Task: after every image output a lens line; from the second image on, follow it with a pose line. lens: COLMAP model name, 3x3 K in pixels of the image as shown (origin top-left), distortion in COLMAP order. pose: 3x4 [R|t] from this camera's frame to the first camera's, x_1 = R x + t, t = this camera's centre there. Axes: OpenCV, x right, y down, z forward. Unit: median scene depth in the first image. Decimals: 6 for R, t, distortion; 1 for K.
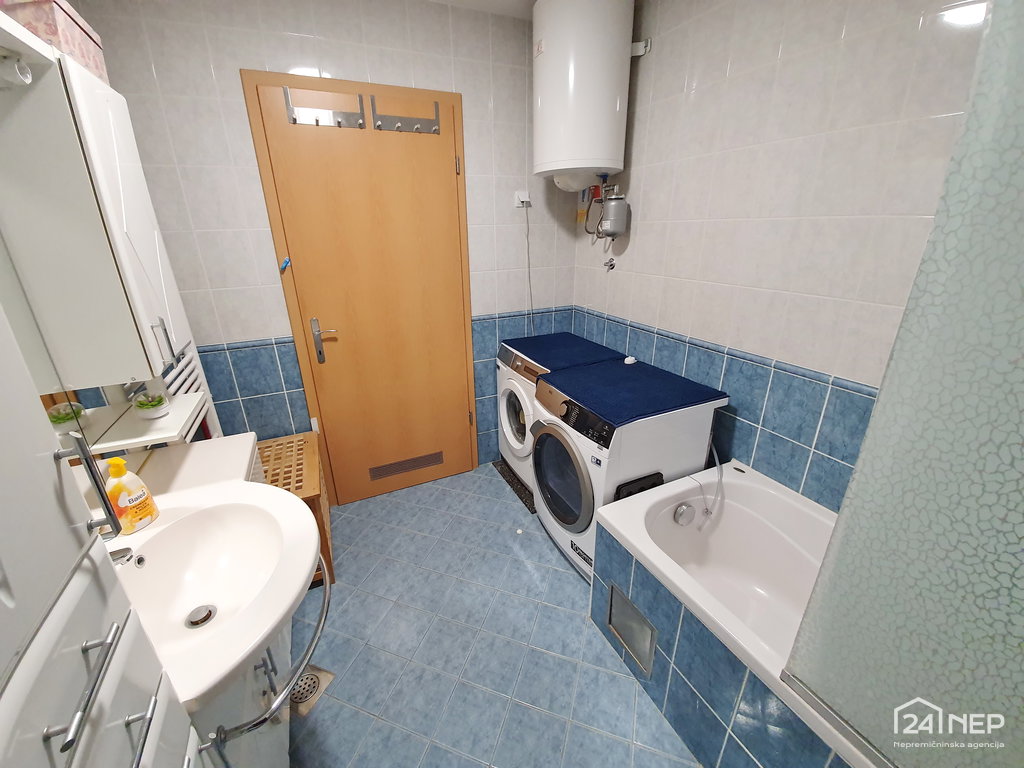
lens RADIAL K [[406.3, 0, 504.2], [0, 406.3, 381.4], [0, 0, 1]] dist [0.017092, -0.018493]
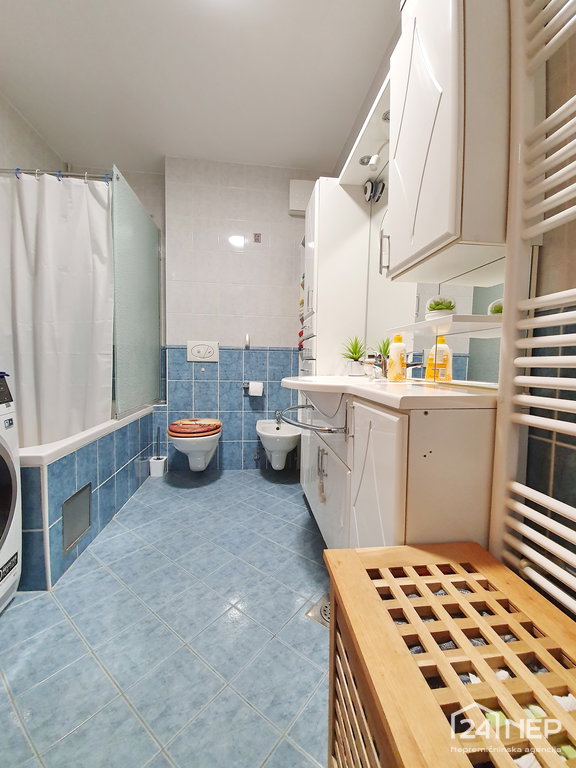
lens RADIAL K [[304.7, 0, 288.0], [0, 304.7, 384.0], [0, 0, 1]] dist [0.017092, -0.018493]
pose [[-0.950458, -0.016080, 0.310438, -0.547837], [0.115410, 0.909029, 0.400433, -0.076110], [-0.288636, 0.416422, -0.862138, 1.307717]]
